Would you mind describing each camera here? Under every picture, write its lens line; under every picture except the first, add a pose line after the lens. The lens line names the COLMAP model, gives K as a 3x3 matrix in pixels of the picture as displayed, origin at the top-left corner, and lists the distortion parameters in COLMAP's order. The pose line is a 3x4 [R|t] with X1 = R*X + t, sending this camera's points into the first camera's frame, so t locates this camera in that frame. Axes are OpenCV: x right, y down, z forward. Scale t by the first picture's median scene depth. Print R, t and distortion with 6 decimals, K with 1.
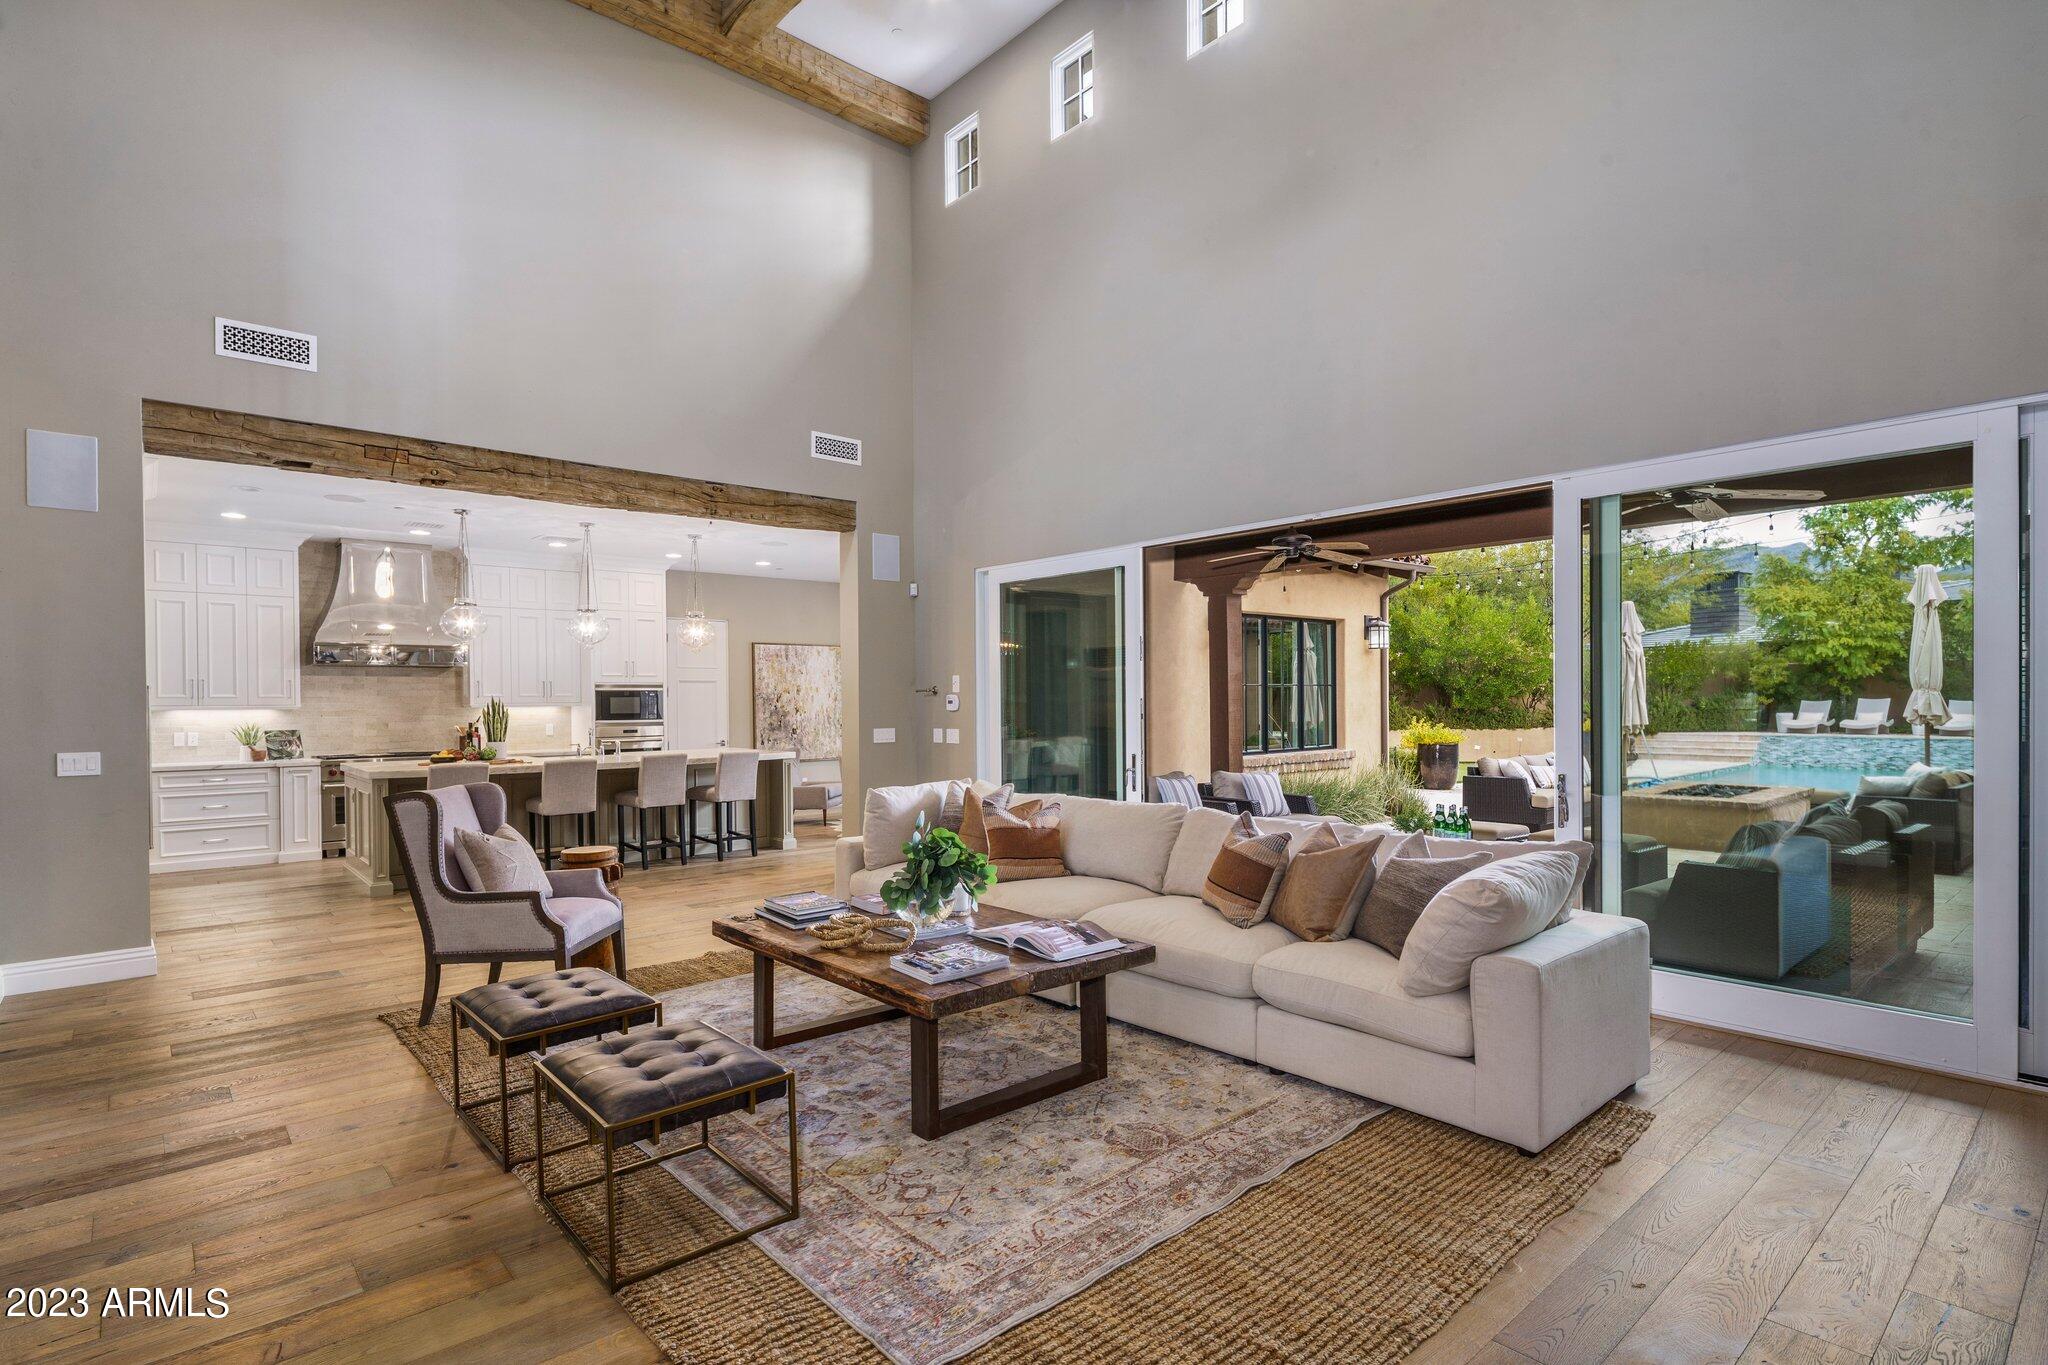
lens RADIAL K [[1000.7, 0, 1024.4], [0, 1000.7, 717.2], [0, 0, 1]] dist [-0.004310, 0.000565]
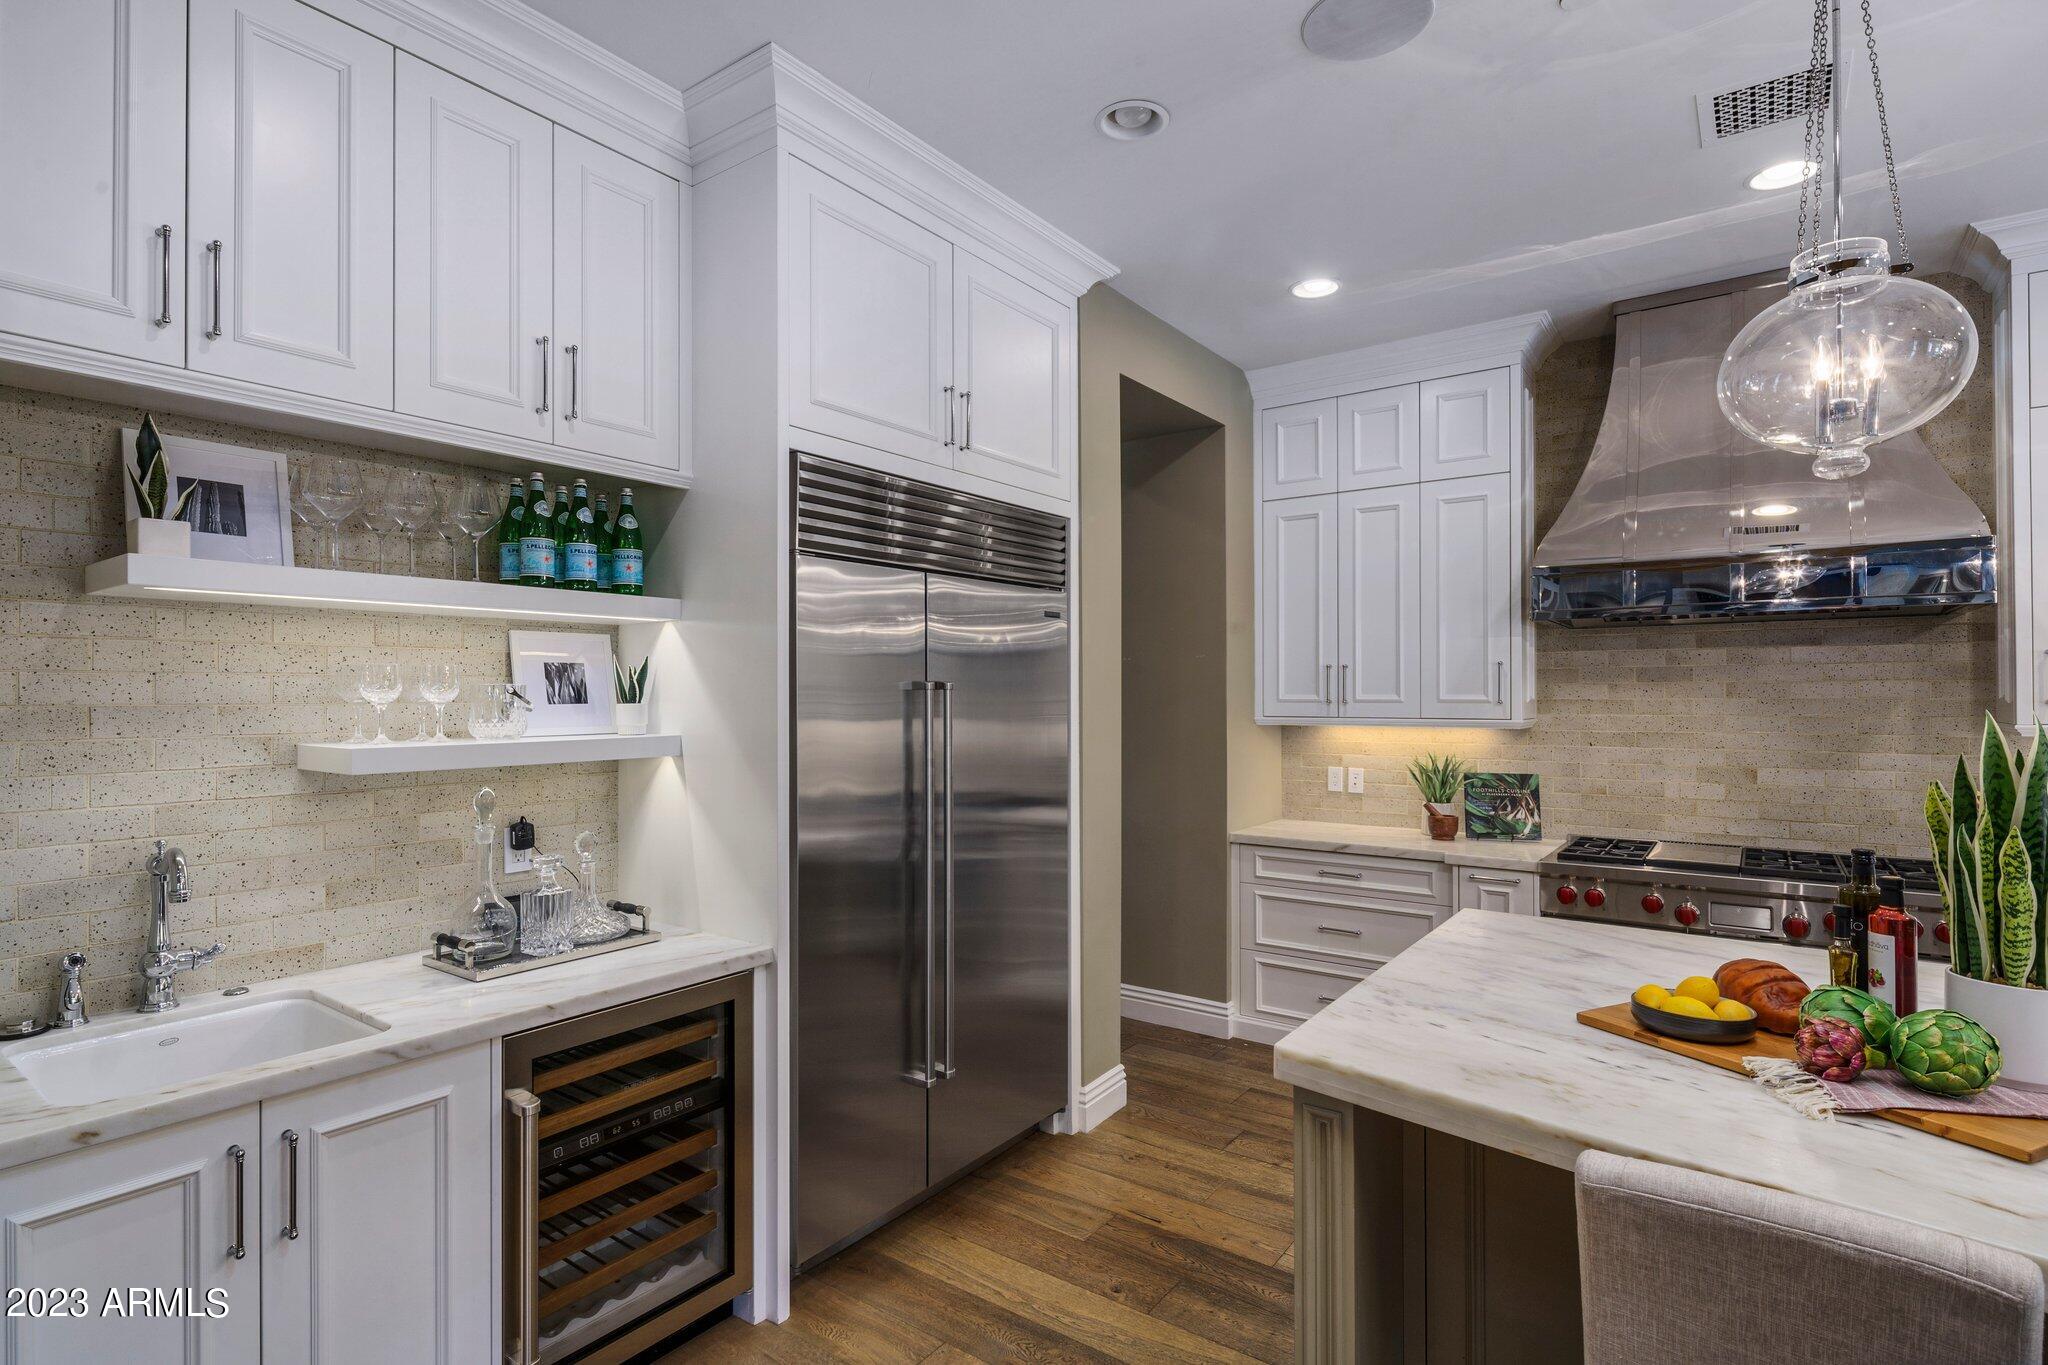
lens RADIAL K [[1000.7, 0, 1018.9], [0, 1000.7, 691.0], [0, 0, 1]] dist [-0.004310, 0.000565]
pose [[0.199376, 0.002608, -0.979920, -0.341840], [-0.015922, 0.999873, -0.000578, -0.020585], [0.979794, 0.015717, 0.199392, 0.693157]]
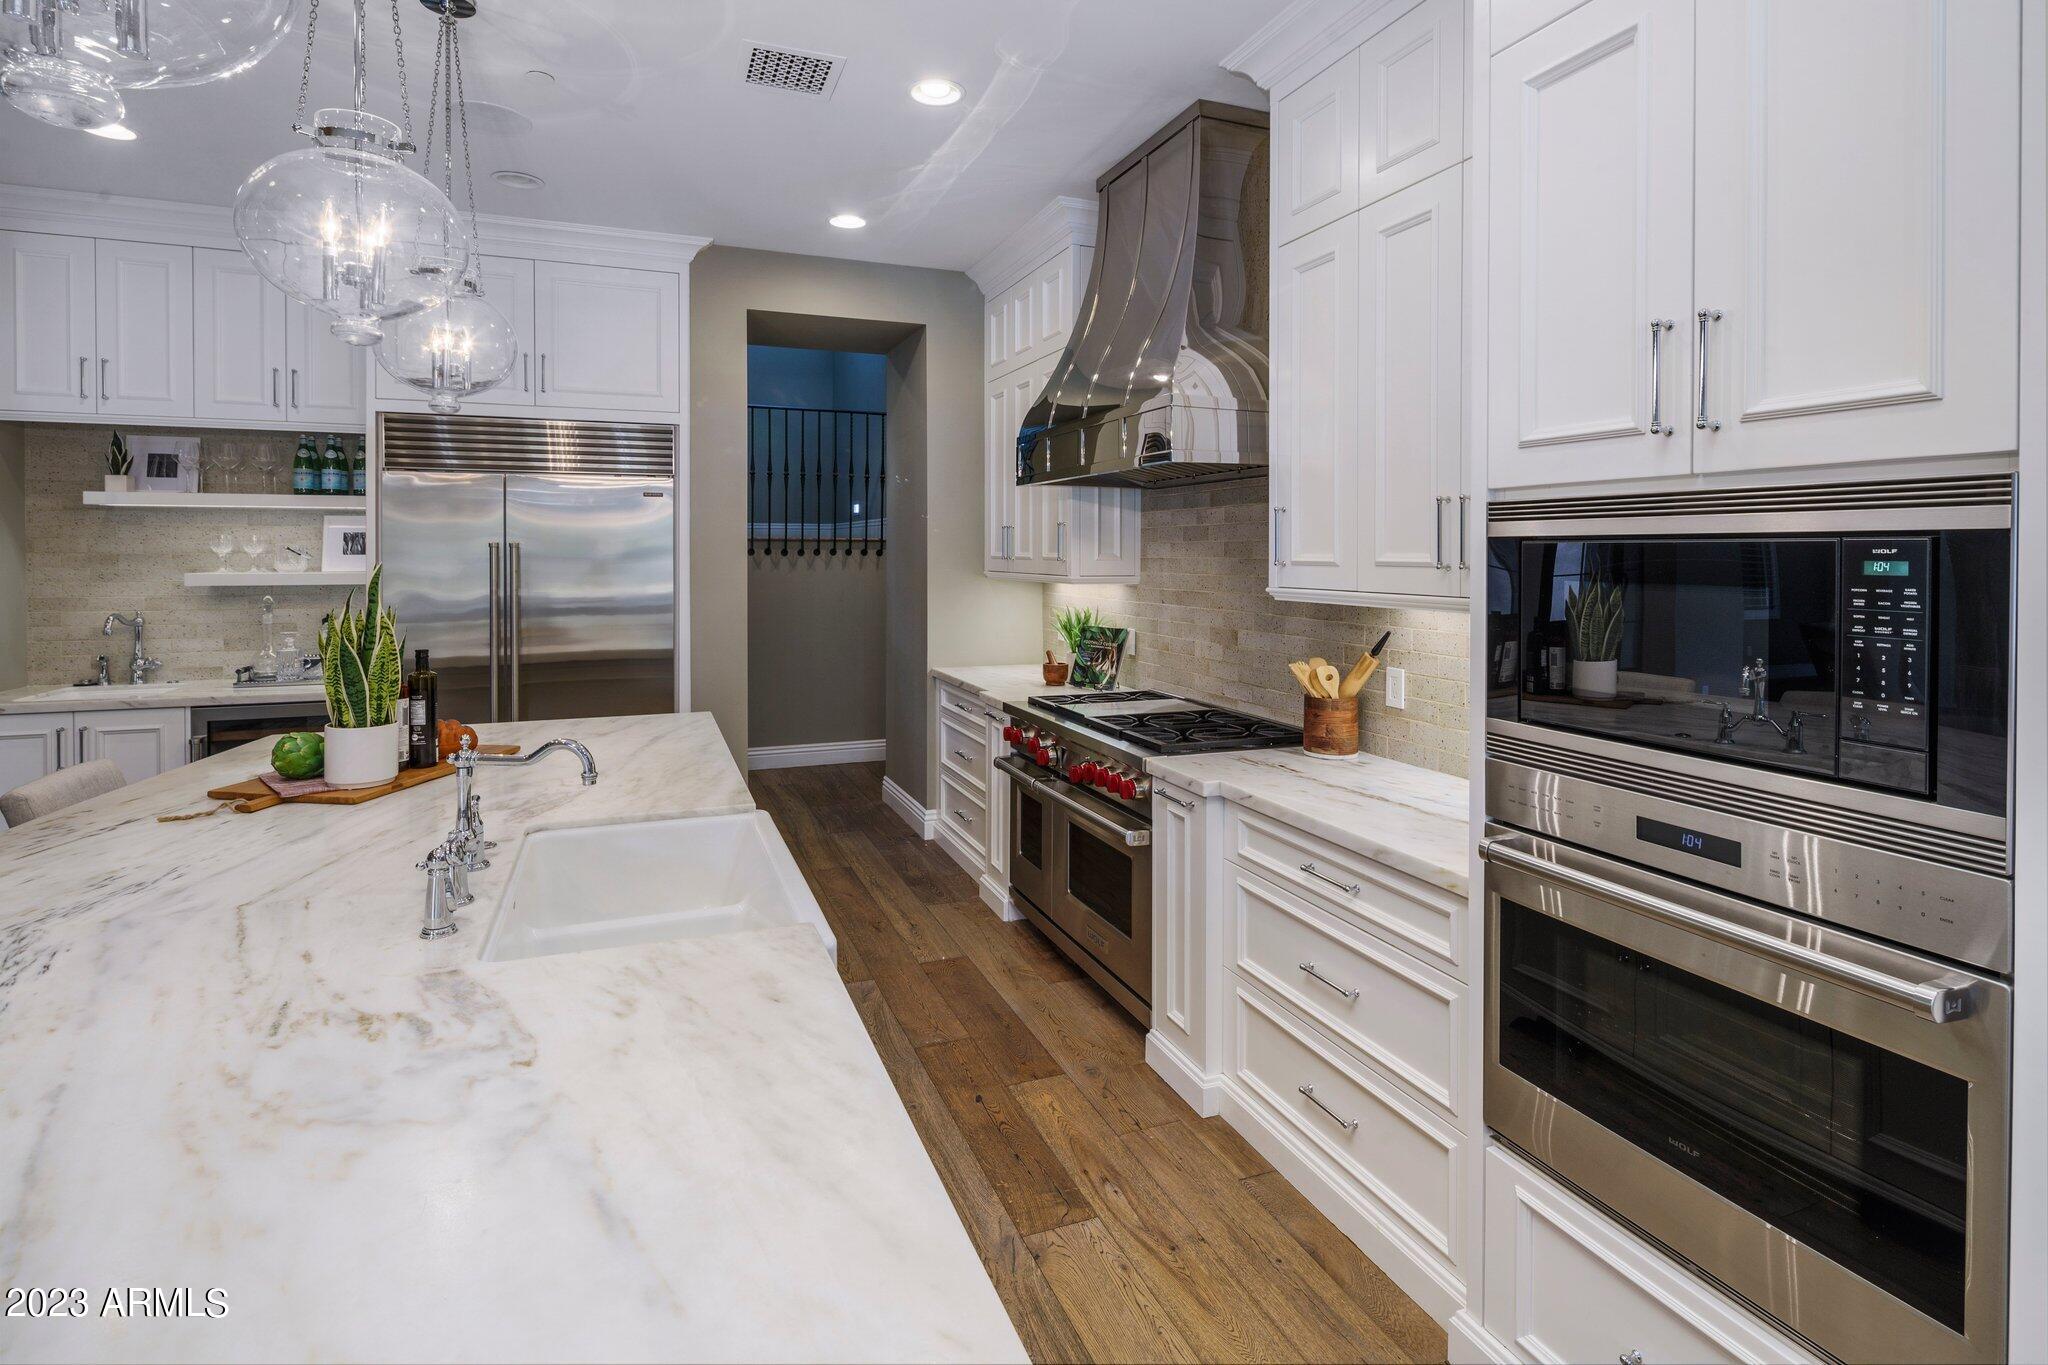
lens RADIAL K [[1000.7, 0, 1022.0], [0, 1000.7, 554.9], [0, 0, 1]] dist [-0.004310, 0.000565]
pose [[-0.351867, 0.010614, -0.935990, -0.279575], [-0.015760, 0.999727, 0.017262, -0.029247], [0.935917, 0.020825, -0.351603, 1.128609]]
